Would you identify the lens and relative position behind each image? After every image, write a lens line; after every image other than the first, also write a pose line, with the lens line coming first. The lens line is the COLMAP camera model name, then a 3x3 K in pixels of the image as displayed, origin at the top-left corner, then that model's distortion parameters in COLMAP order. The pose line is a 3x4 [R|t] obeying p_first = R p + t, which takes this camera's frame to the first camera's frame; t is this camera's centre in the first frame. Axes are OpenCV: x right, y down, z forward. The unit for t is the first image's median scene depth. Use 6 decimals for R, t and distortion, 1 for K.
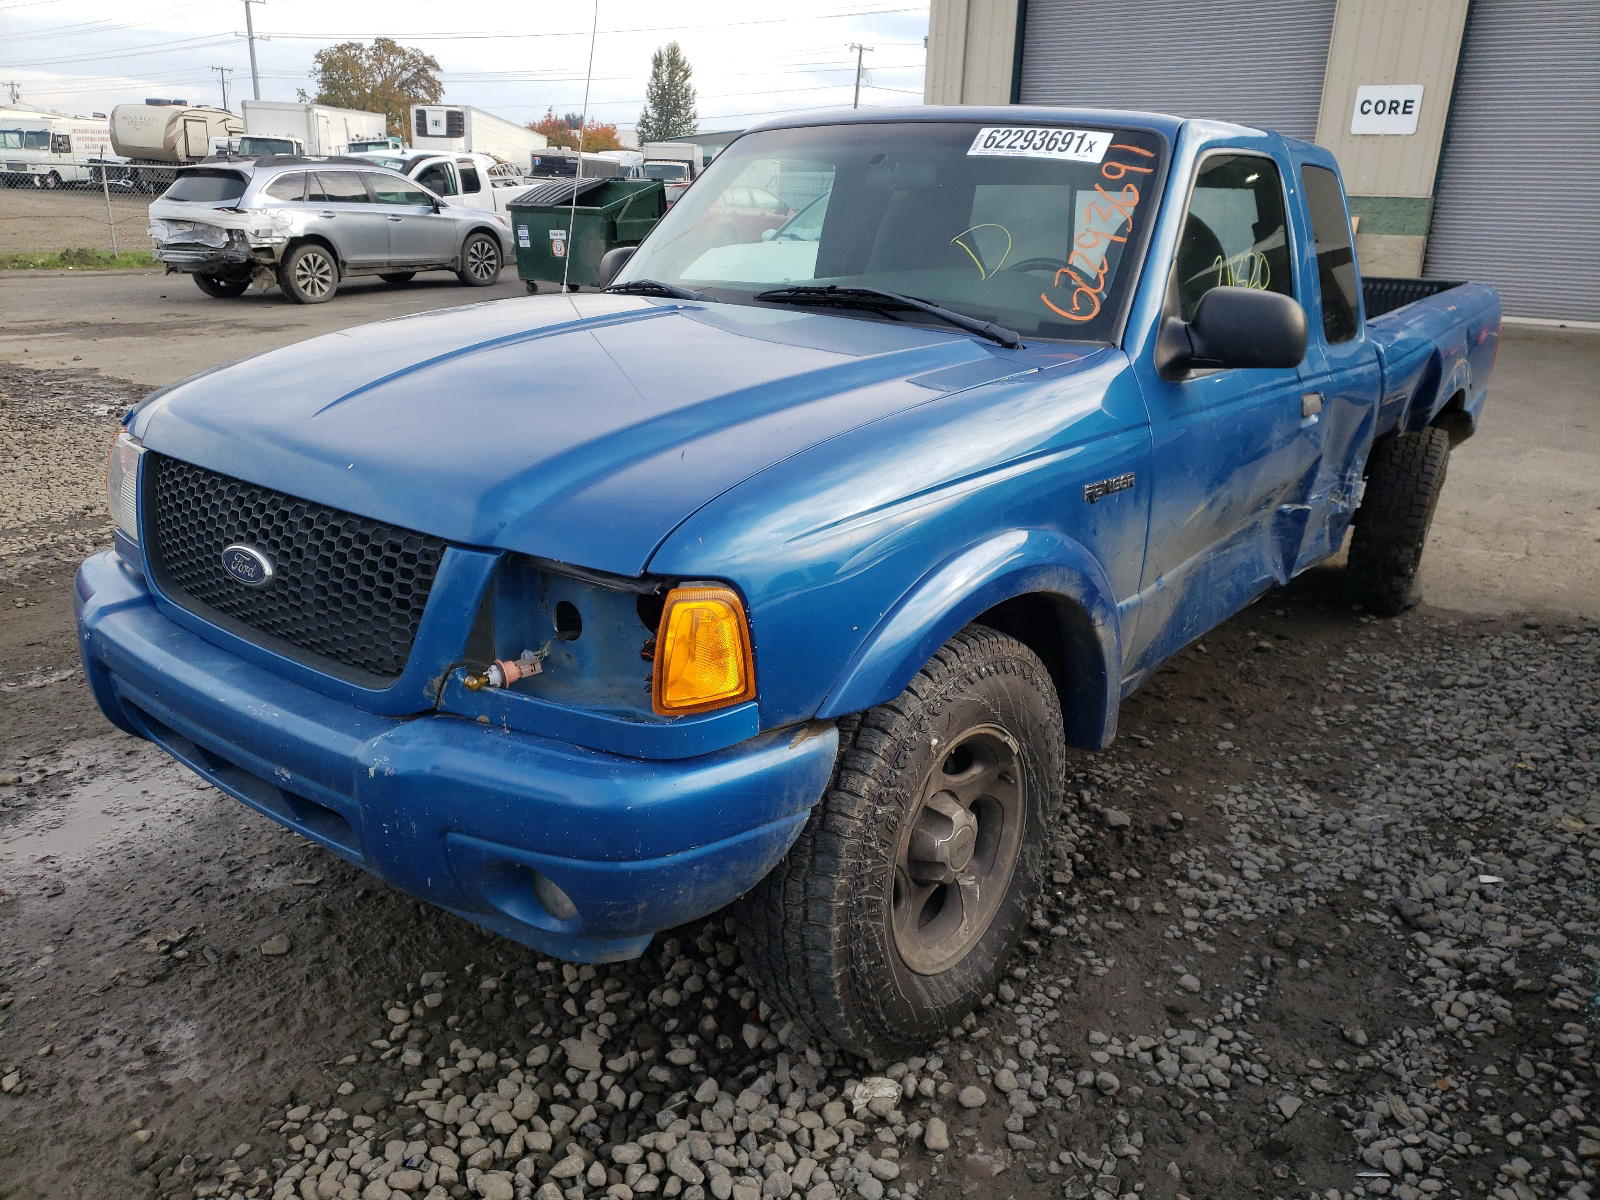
lens RADIAL K [[1188.1, 0, 813.8], [0, 1188.1, 596.8], [0, 0, 1]] dist [0.006934, 0.001896]
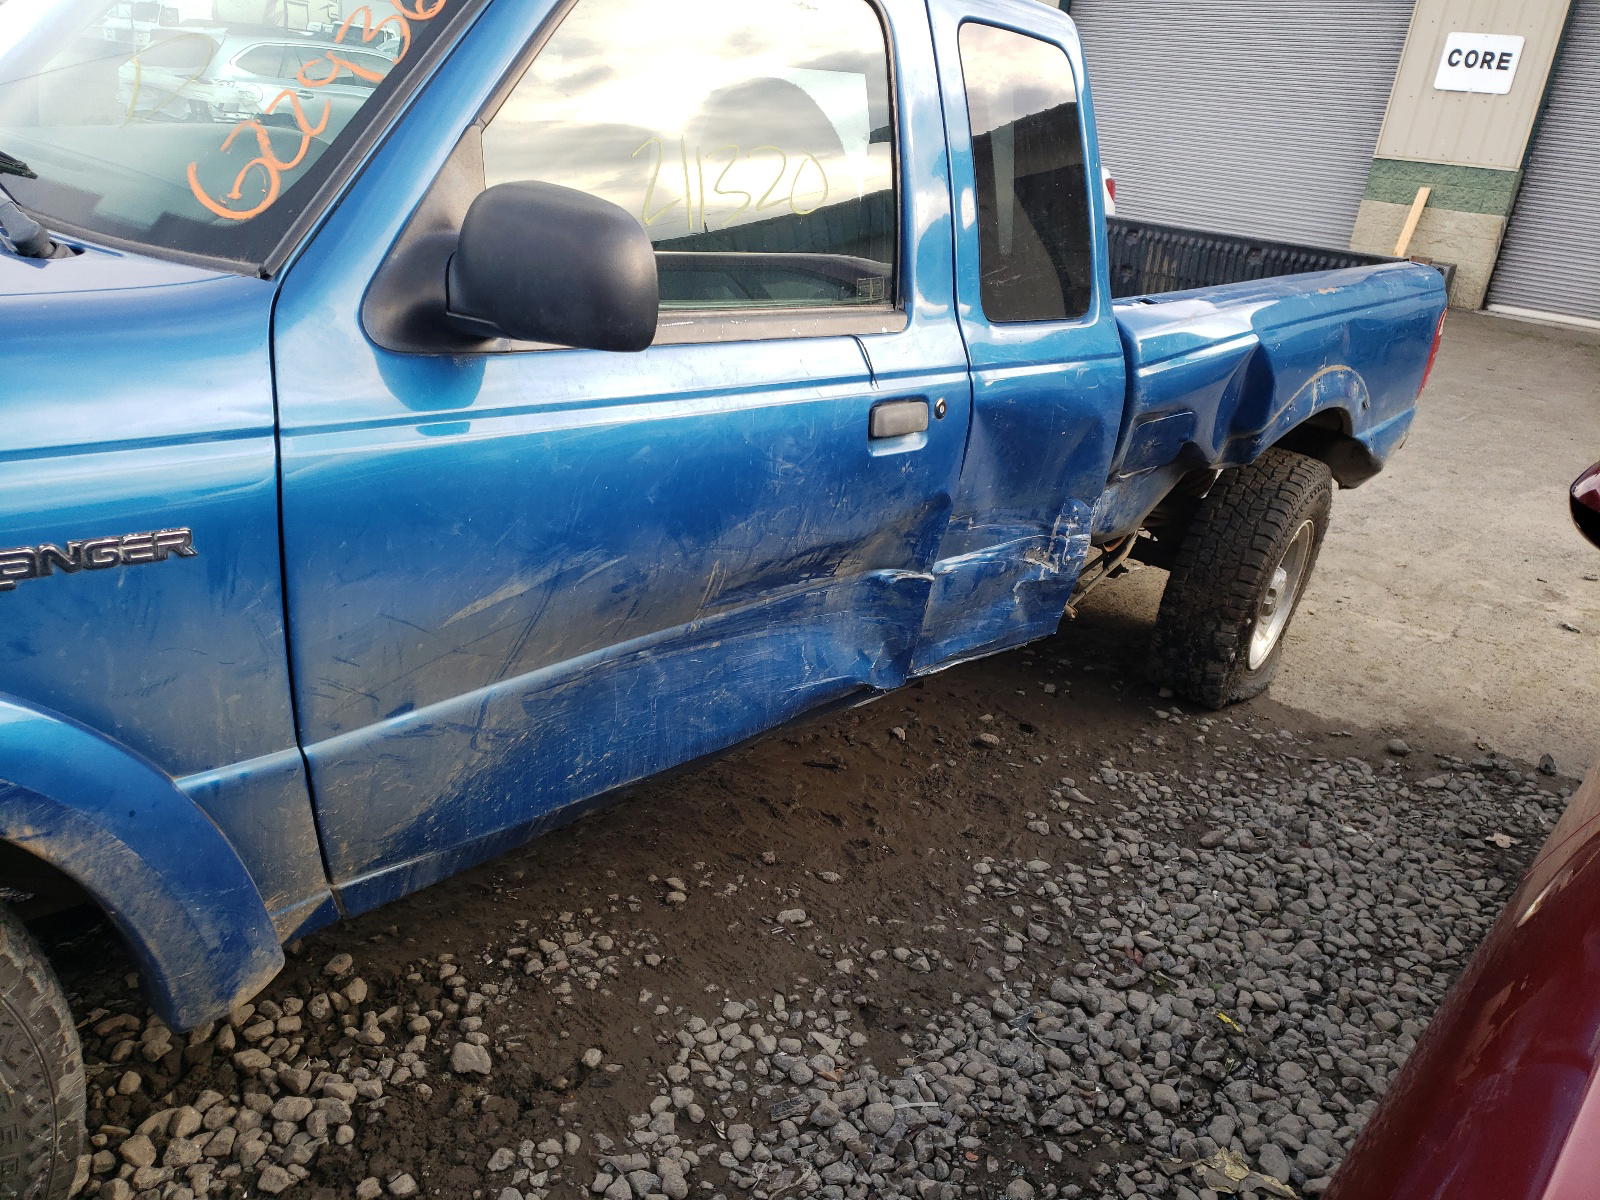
lens RADIAL K [[1188.1, 0, 786.2], [0, 1188.1, 600.1], [0, 0, 1]] dist [0.006934, 0.001896]
pose [[0.990995, 0.110802, -0.075179, 0.286146], [-0.106668, 0.992662, 0.056953, -0.066792], [0.080938, -0.048421, 0.995542, 0.269246]]
